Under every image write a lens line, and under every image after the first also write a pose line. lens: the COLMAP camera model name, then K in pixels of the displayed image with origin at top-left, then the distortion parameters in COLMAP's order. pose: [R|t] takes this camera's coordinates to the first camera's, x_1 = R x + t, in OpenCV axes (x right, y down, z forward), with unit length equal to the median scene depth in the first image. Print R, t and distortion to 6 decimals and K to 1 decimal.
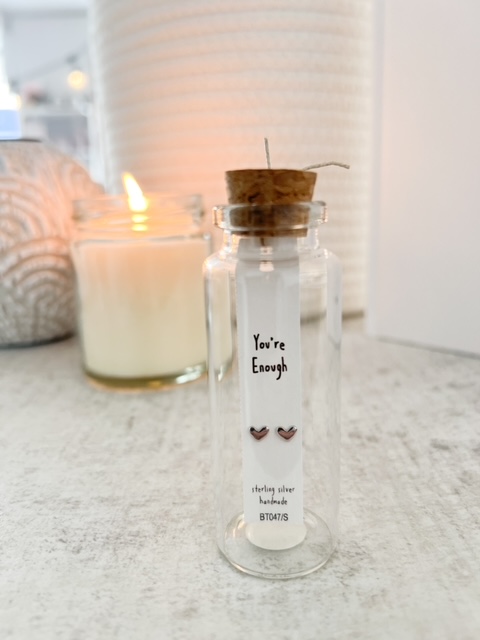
lens RADIAL K [[515.6, 0, 240.9], [0, 515.6, 318.9], [0, 0, 1]] dist [-0.027741, -0.008098]
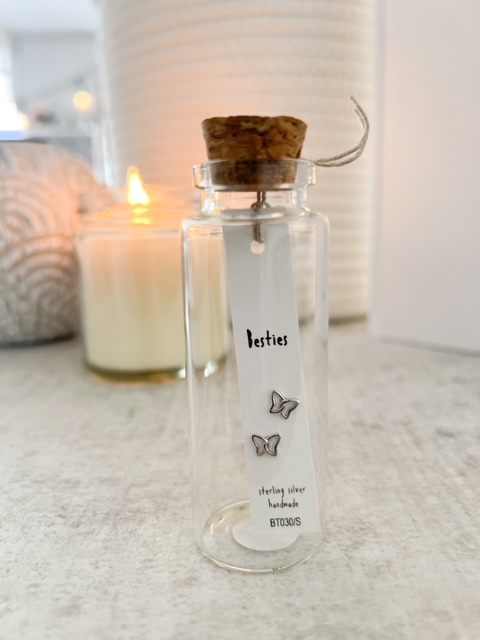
lens RADIAL K [[518.1, 0, 239.6], [0, 518.1, 317.9], [0, 0, 1]] dist [-0.029918, -0.010049]
pose [[0.999959, 0.006238, -0.006598, -0.001634], [-0.006509, 0.999100, -0.041910, 0.079609], [0.006331, 0.041952, 0.999100, -0.003684]]
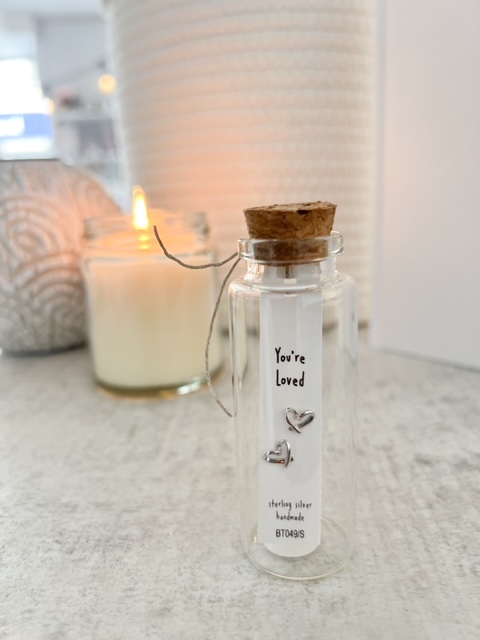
lens RADIAL K [[515.7, 0, 241.1], [0, 515.7, 321.8], [0, 0, 1]] dist [-0.028795, -0.005409]
pose [[0.998431, 0.006554, -0.055607, 0.088237], [-0.006282, 0.999967, 0.005079, -0.040858], [0.055638, -0.004722, 0.998440, -0.062962]]
